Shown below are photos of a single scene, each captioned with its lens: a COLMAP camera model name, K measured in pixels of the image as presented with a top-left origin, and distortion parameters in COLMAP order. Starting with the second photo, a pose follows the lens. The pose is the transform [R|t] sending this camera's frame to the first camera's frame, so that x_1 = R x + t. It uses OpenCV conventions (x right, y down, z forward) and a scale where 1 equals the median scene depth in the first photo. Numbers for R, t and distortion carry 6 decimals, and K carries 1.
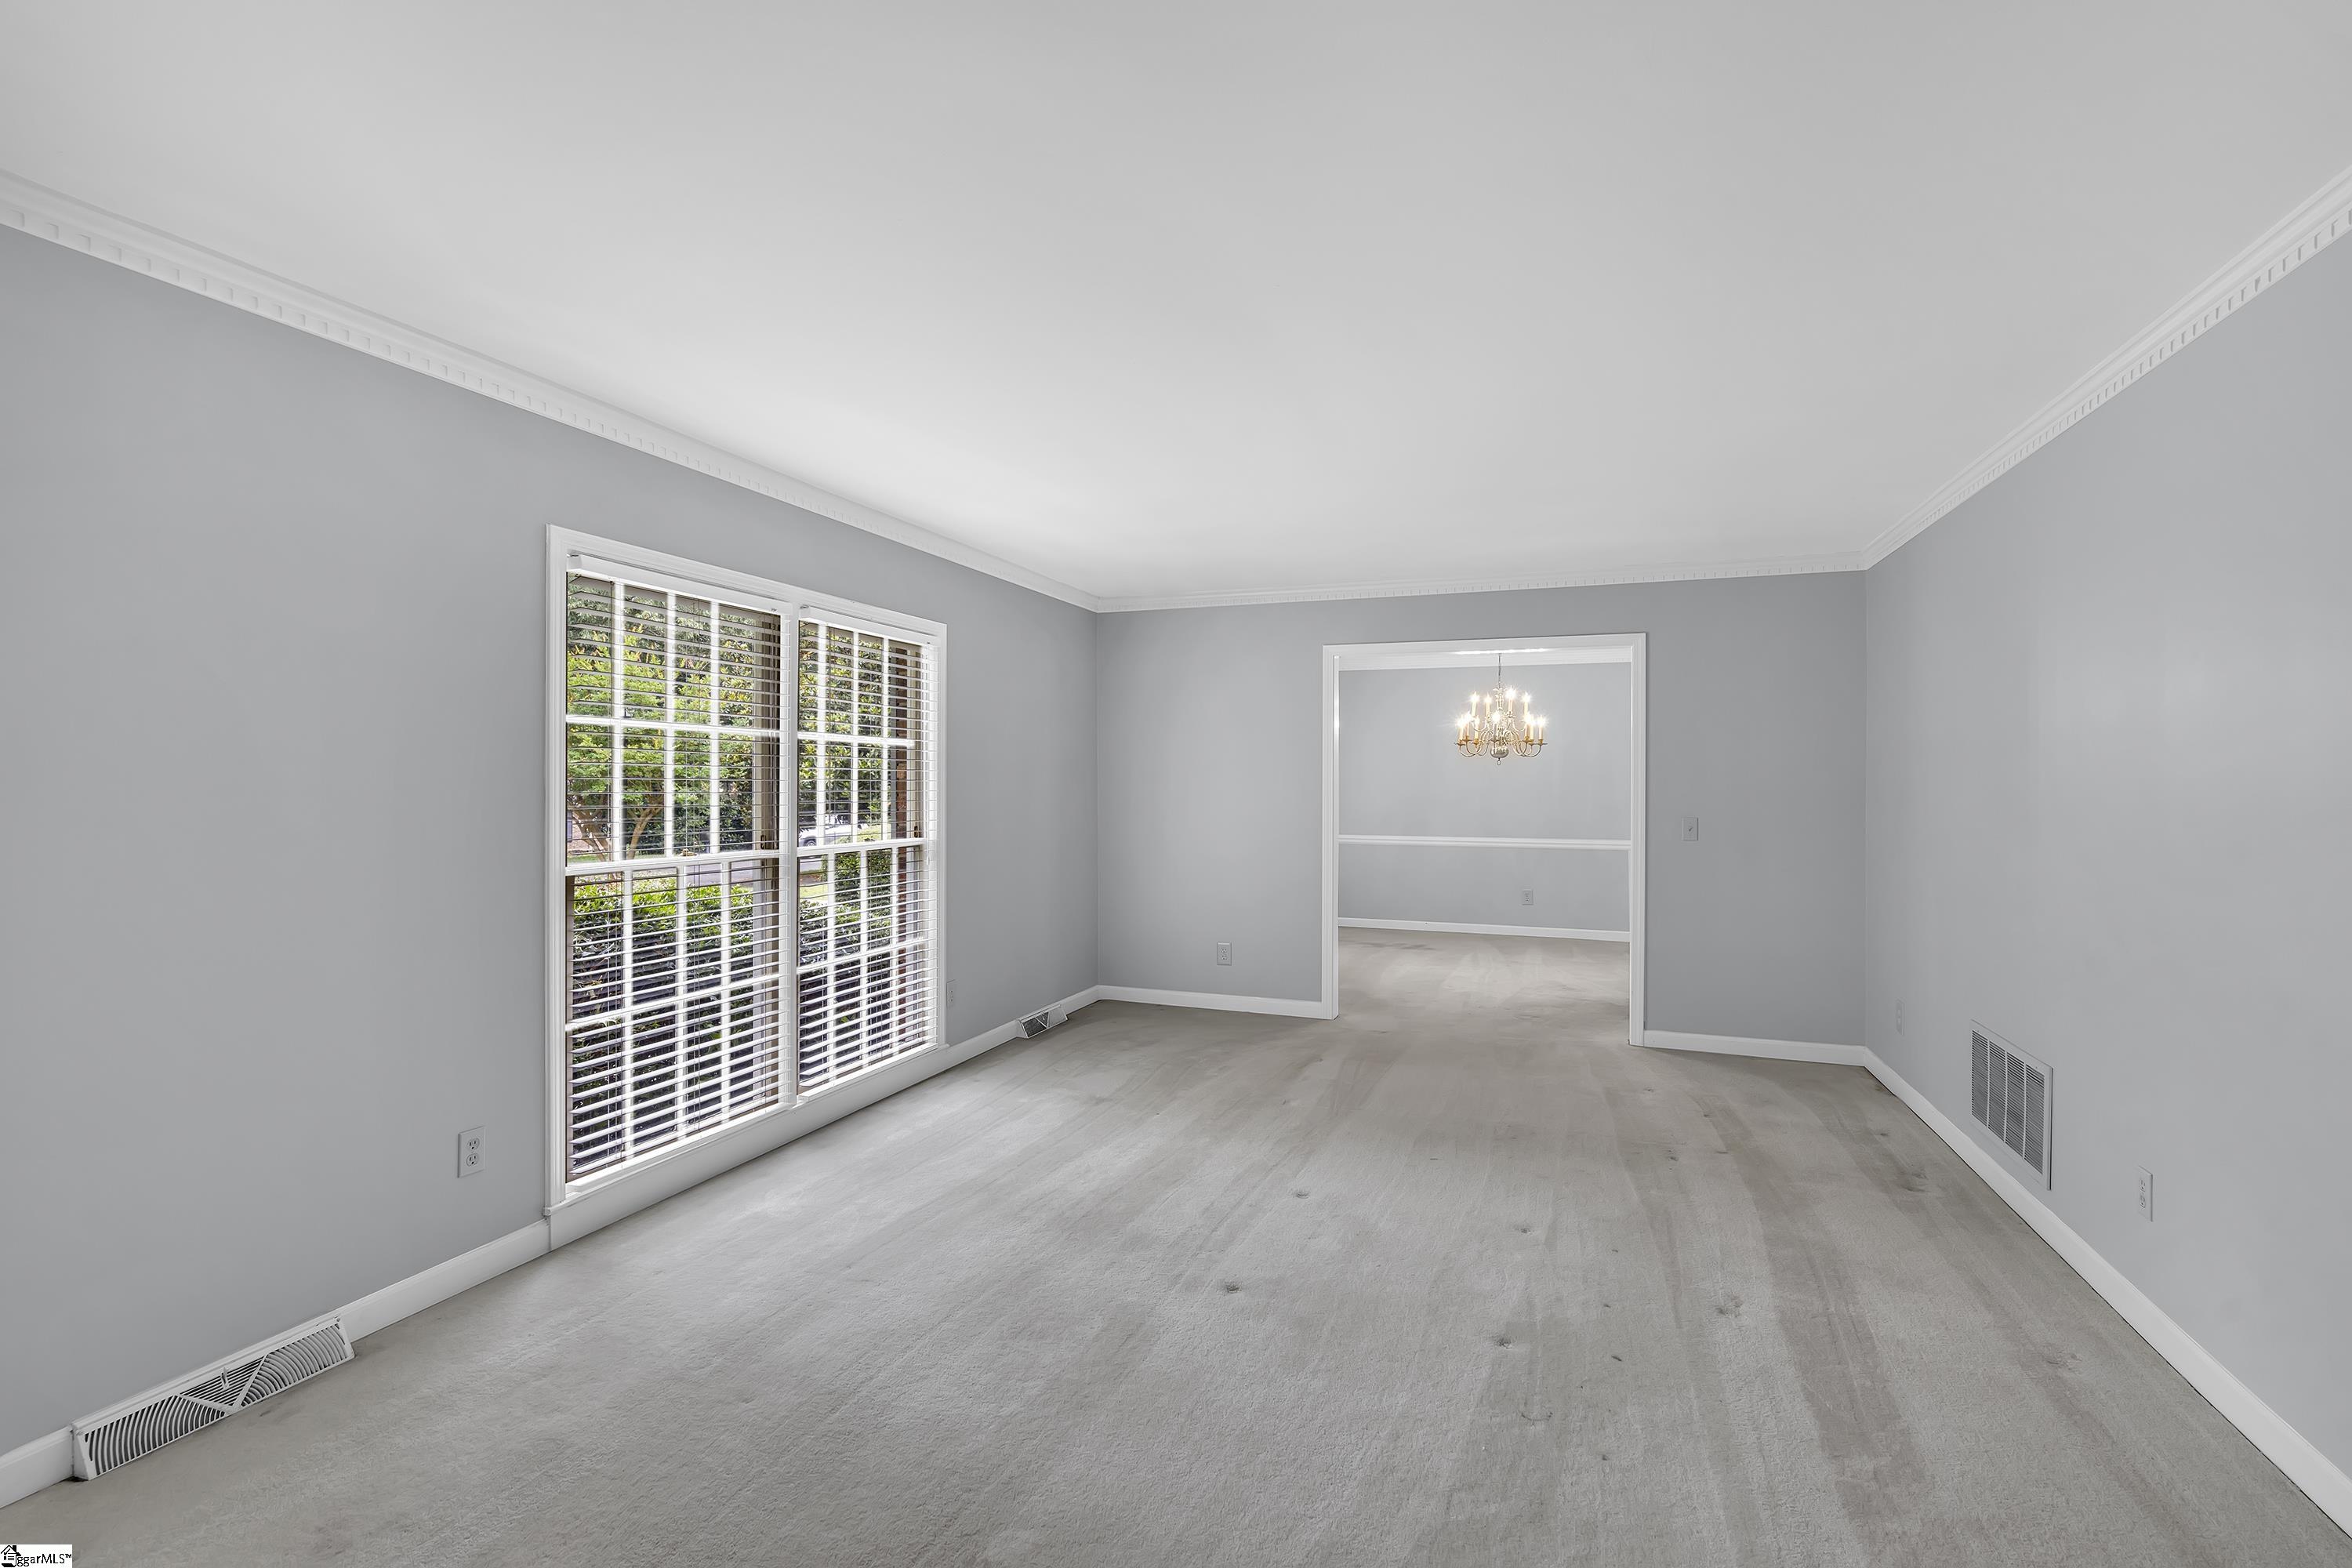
lens RADIAL K [[1073.1, 0, 1168.1], [0, 1073.1, 780.7], [0, 0, 1]] dist [0.001313, 0.000255]
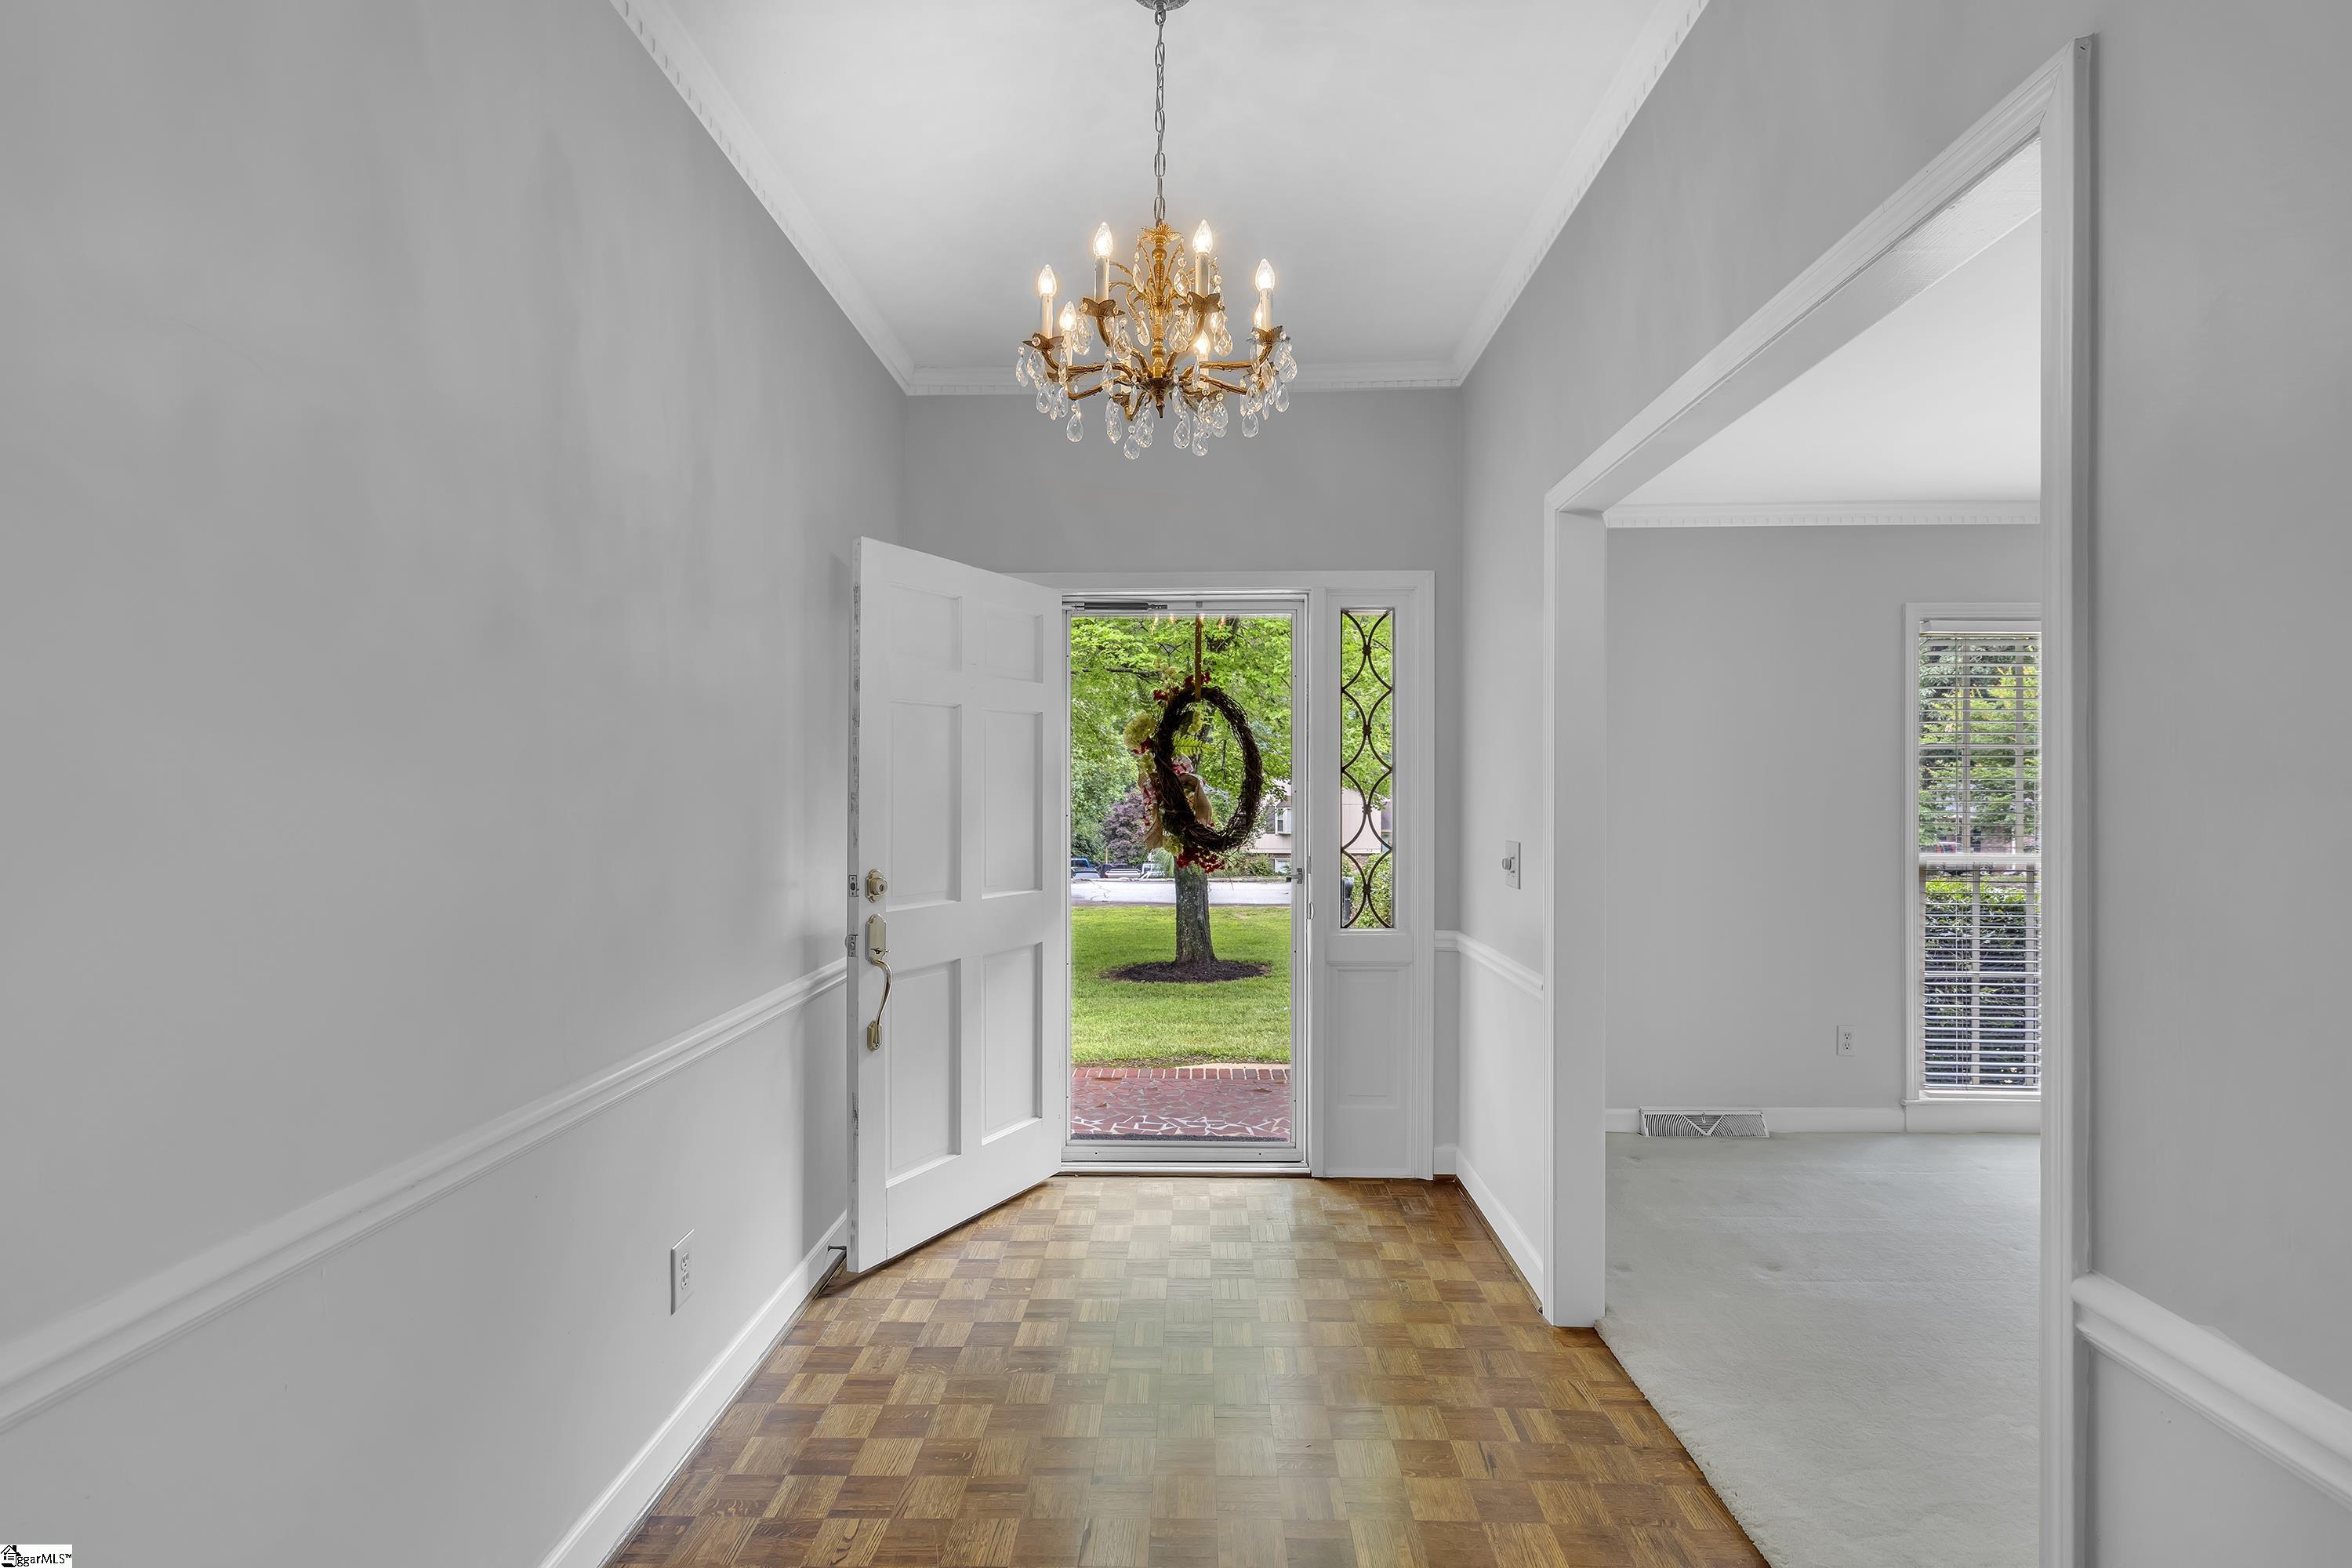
lens RADIAL K [[1073.1, 0, 1175.1], [0, 1073.1, 790.4], [0, 0, 1]] dist [0.001313, 0.000255]
pose [[0.349686, -0.005746, -0.936849, 0.377971], [0.003450, 0.999982, -0.004845, 0.003652], [0.936861, -0.001538, 0.349700, -0.348555]]
